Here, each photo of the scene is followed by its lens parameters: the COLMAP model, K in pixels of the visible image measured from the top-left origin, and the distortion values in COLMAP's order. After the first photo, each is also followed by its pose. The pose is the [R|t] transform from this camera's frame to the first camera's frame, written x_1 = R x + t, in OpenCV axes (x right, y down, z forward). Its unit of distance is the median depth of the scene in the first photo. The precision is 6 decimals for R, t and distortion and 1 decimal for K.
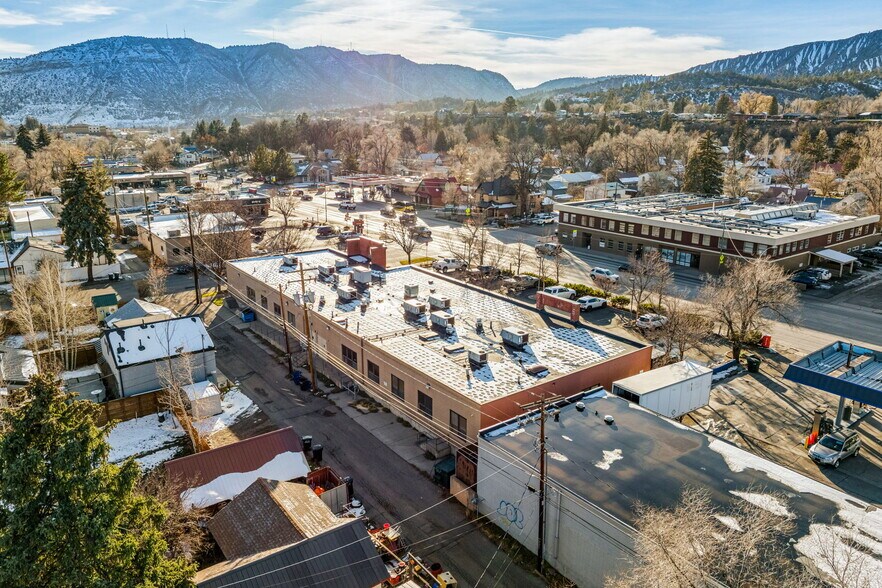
lens RADIAL K [[613.1, 0, 441.0], [0, 613.1, 294.0], [0, 0, 1]] dist [-0.028933, 0.000171]
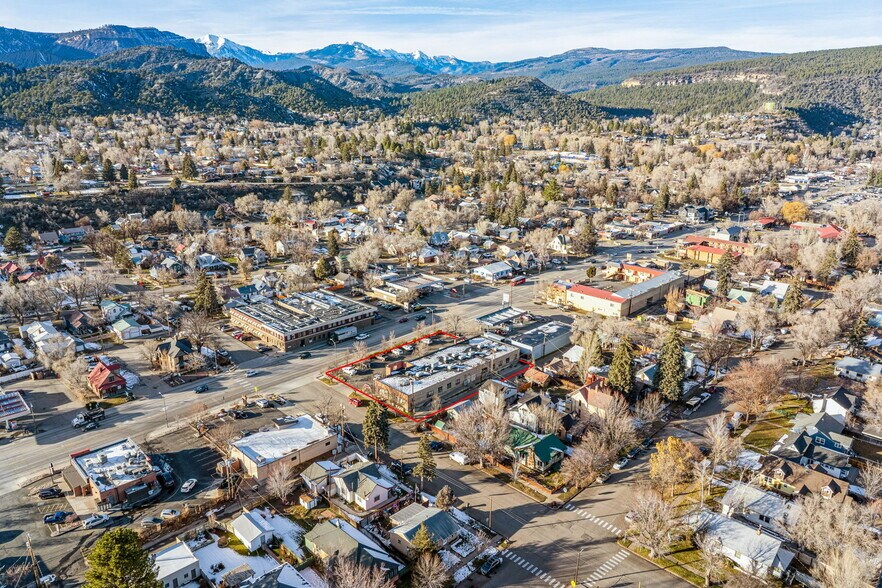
lens RADIAL K [[621.1, 0, 445.7], [0, 621.1, 294.4], [0, 0, 1]] dist [-0.039123, 0.000968]
pose [[-0.150843, -0.298403, 0.942445, -1.791694], [0.265305, 0.906159, 0.329377, -0.822131], [-0.952292, 0.299719, -0.057520, 0.670426]]
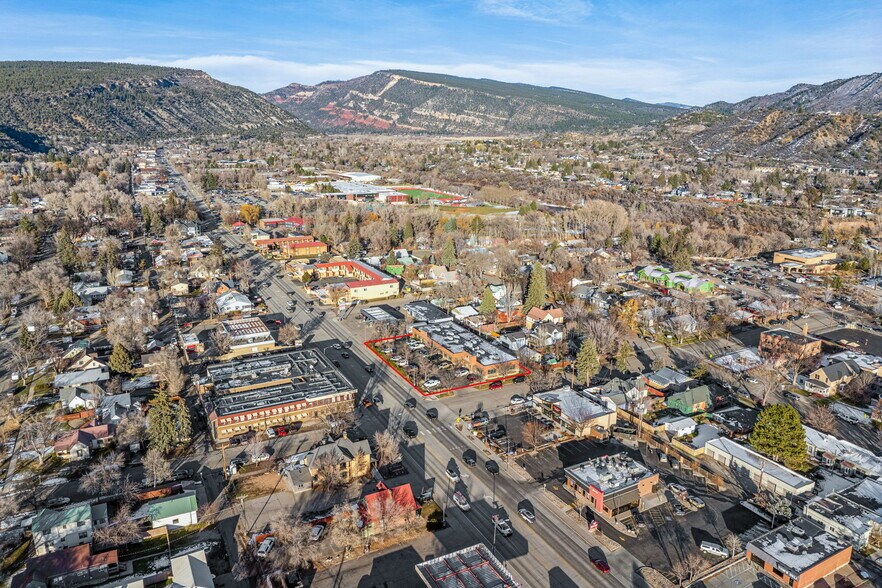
lens RADIAL K [[621.1, 0, 445.7], [0, 621.1, 294.4], [0, 0, 1]] dist [-0.039123, 0.000968]
pose [[-0.990867, -0.040305, 0.128682, -0.270628], [0.031603, 0.858298, 0.512178, -1.323308], [-0.131090, 0.511567, -0.849185, 2.477416]]
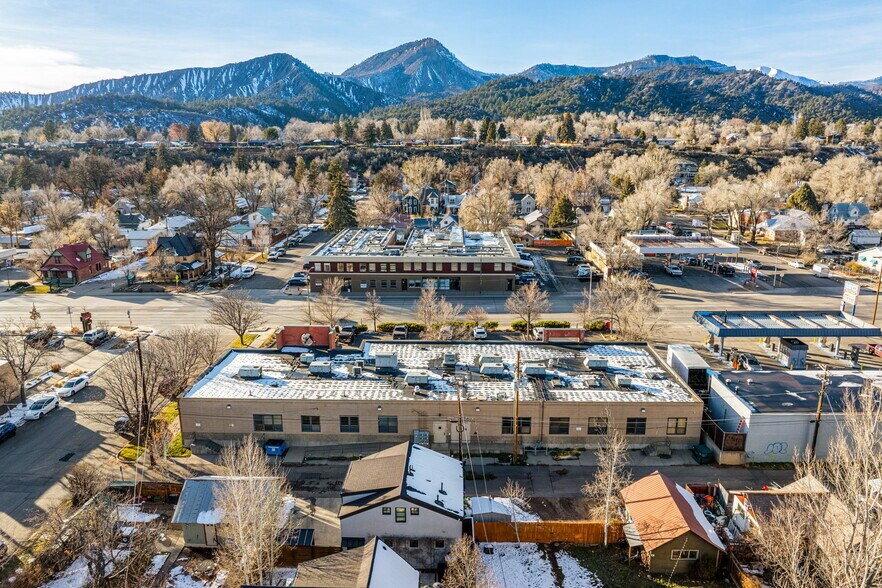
lens RADIAL K [[621.1, 0, 445.7], [0, 621.1, 294.4], [0, 0, 1]] dist [-0.039123, 0.000968]
pose [[0.610594, -0.196664, 0.767137, -0.530376], [0.220263, 0.972627, 0.074028, -0.121006], [-0.760697, 0.123771, 0.637198, 0.183631]]
